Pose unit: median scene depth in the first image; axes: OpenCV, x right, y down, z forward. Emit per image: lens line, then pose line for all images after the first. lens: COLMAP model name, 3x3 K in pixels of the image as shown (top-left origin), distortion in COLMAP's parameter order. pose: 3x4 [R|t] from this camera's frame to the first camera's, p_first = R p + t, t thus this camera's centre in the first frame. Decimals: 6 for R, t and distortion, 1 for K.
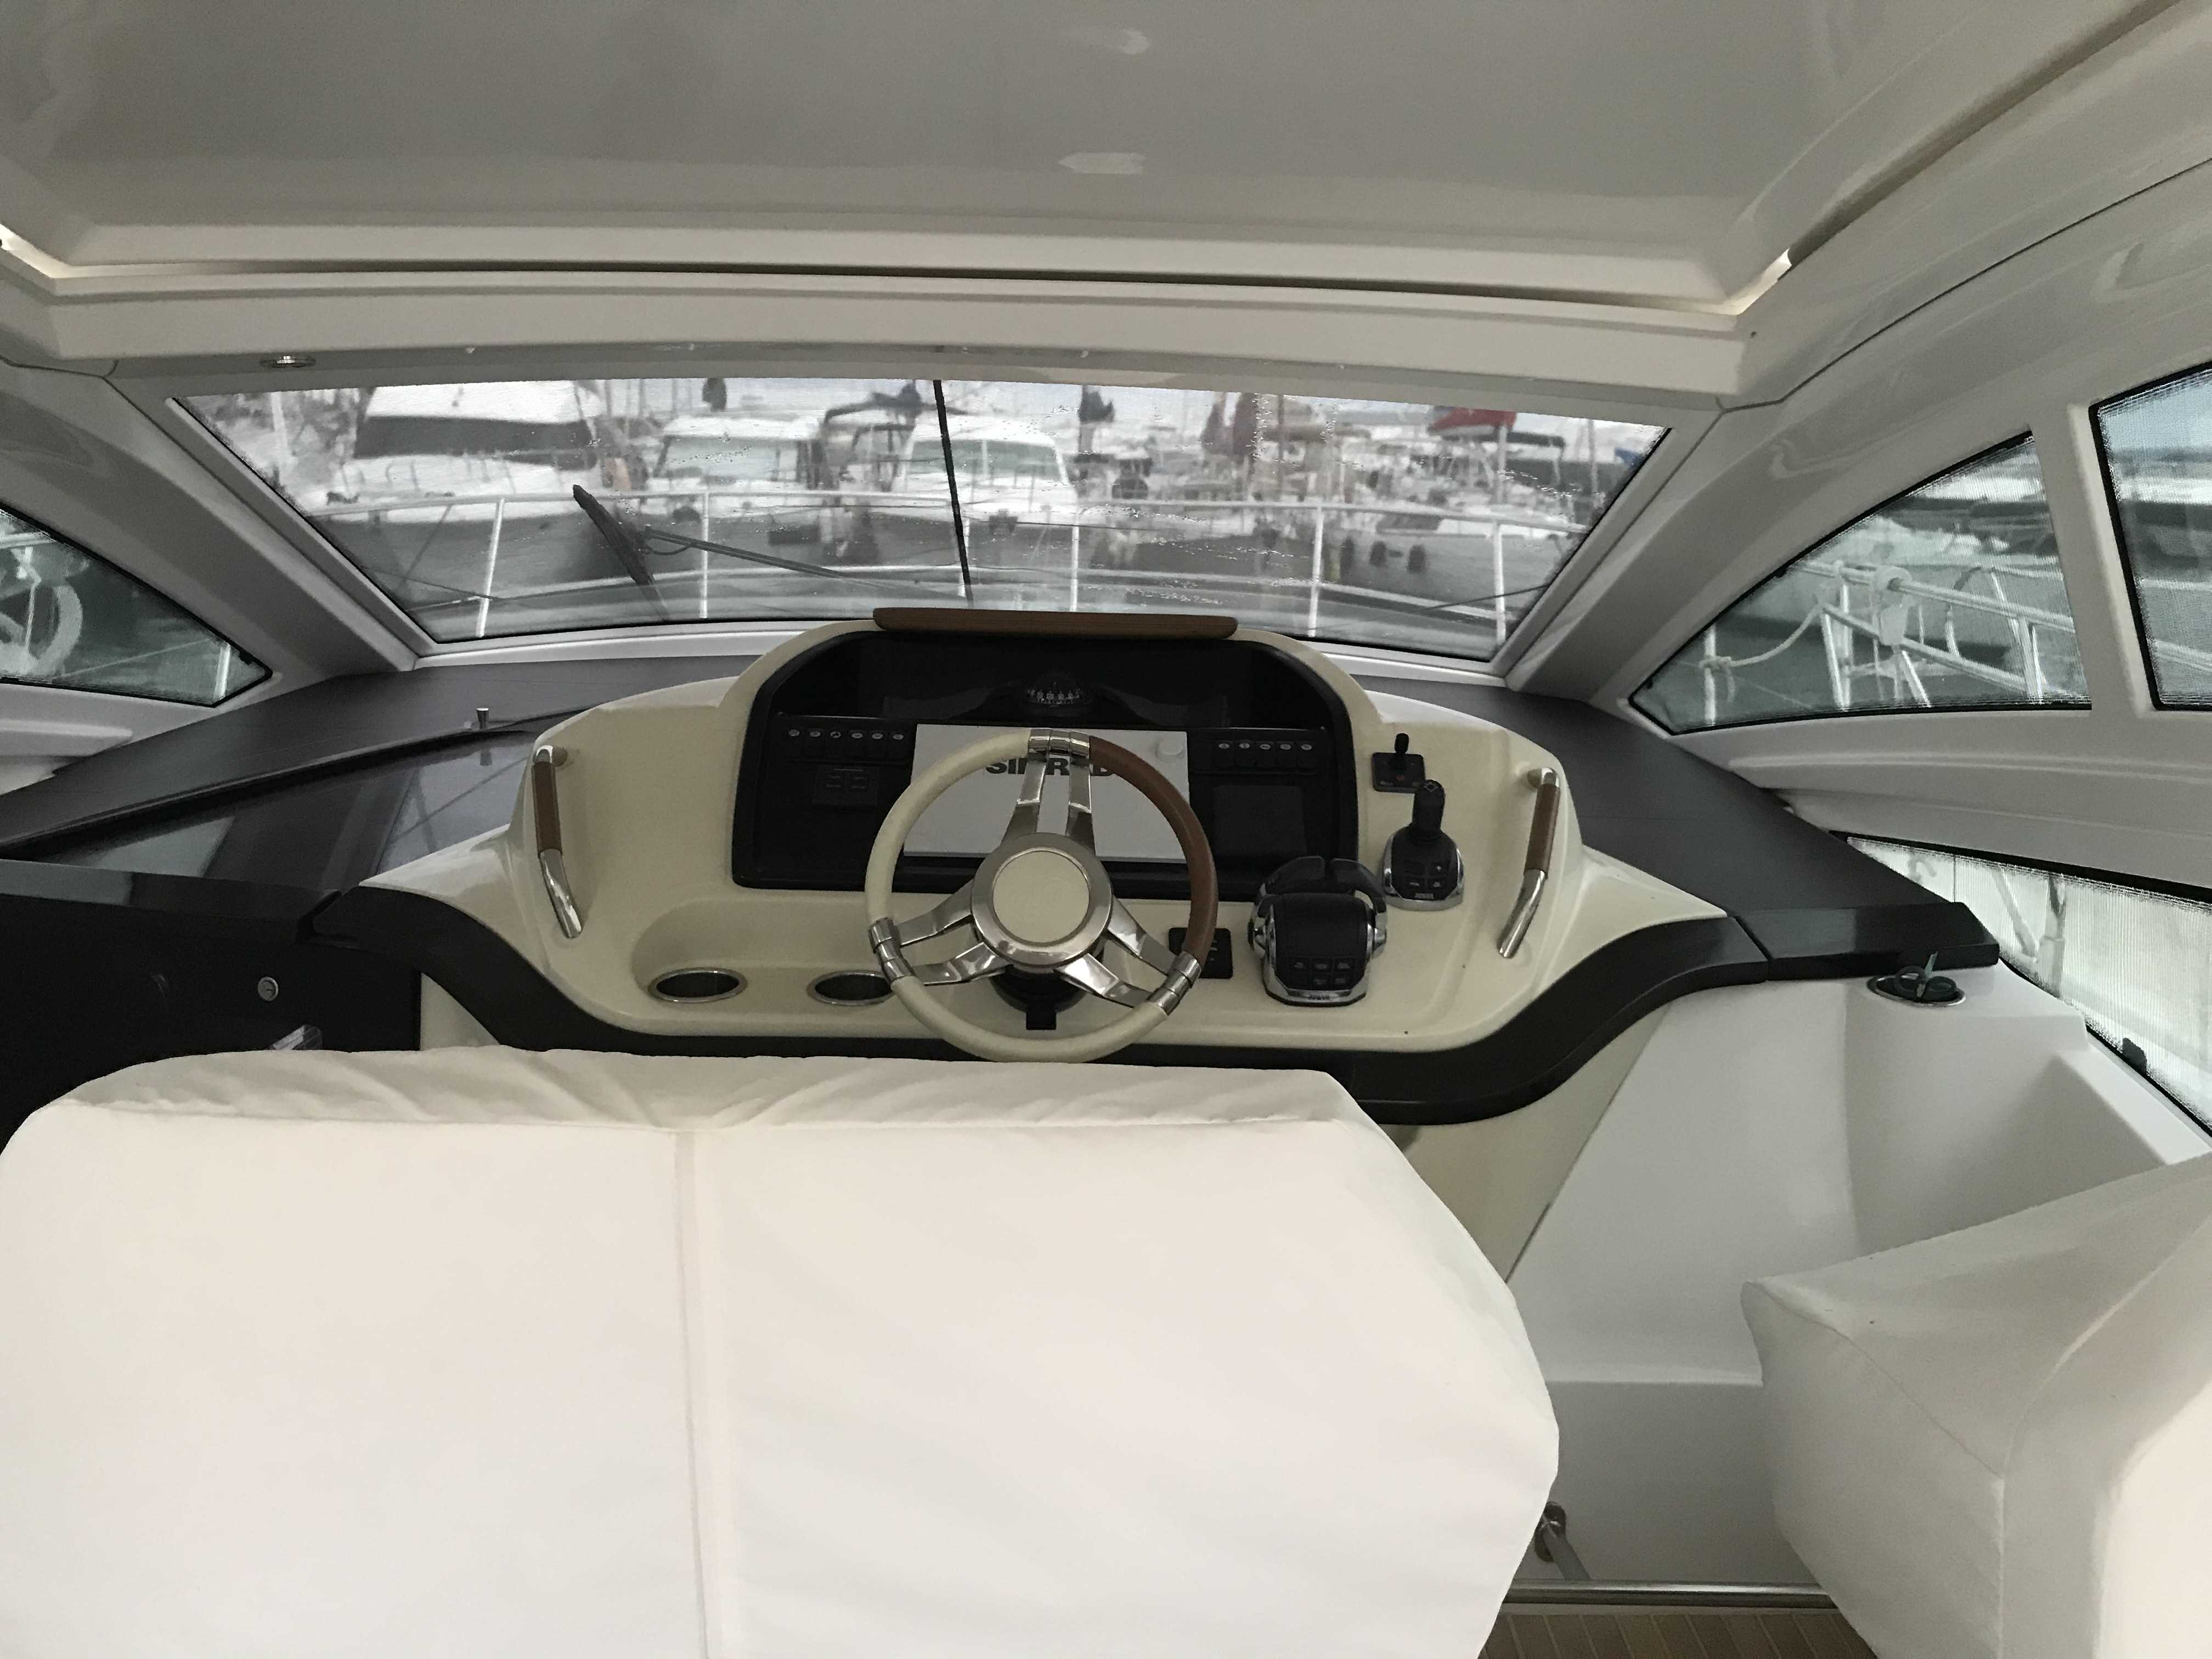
lens RADIAL K [[1827.0, 0, 1106.0], [0, 1827.0, 829.5], [0, 0, 1]] dist [-0.035077, 0.087952]
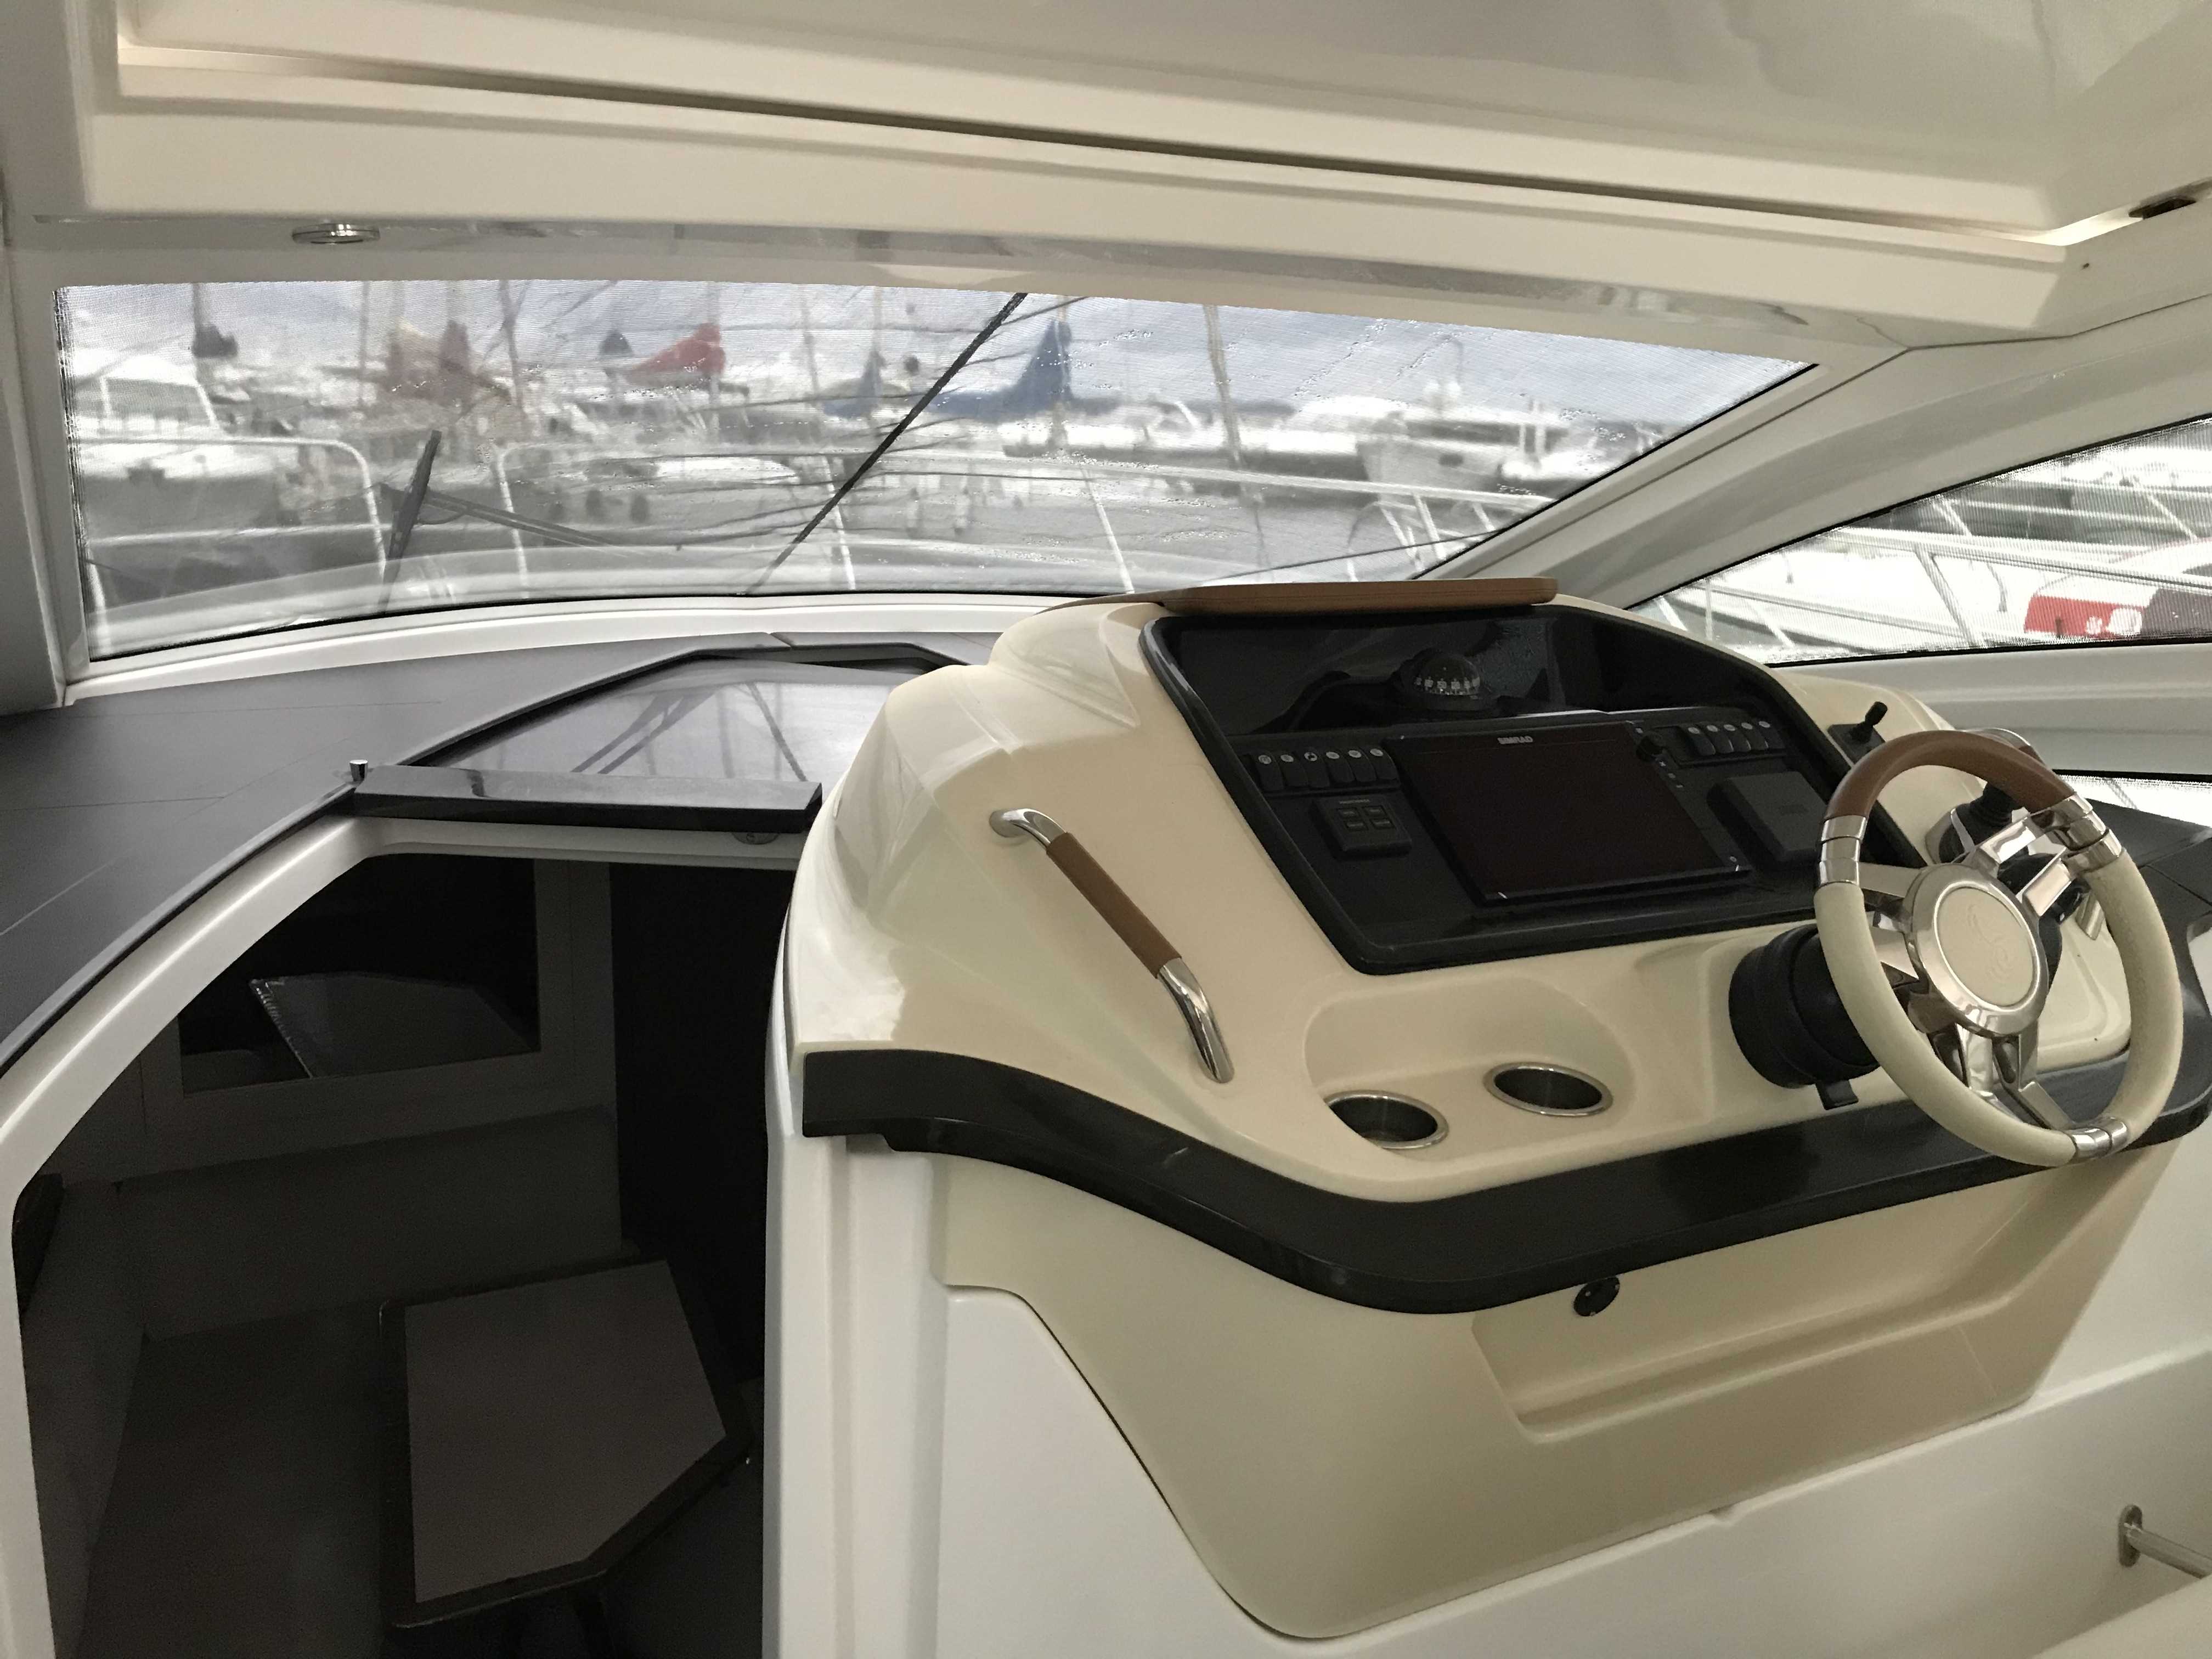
lens RADIAL K [[1798.5, 0, 1106.0], [0, 1798.5, 829.5], [0, 0, 1]] dist [0.043140, -0.046371]
pose [[0.894515, -0.100245, 0.435654, -0.296613], [0.086697, 0.994932, 0.050926, -0.036139], [-0.438551, -0.007784, 0.898673, 0.189314]]
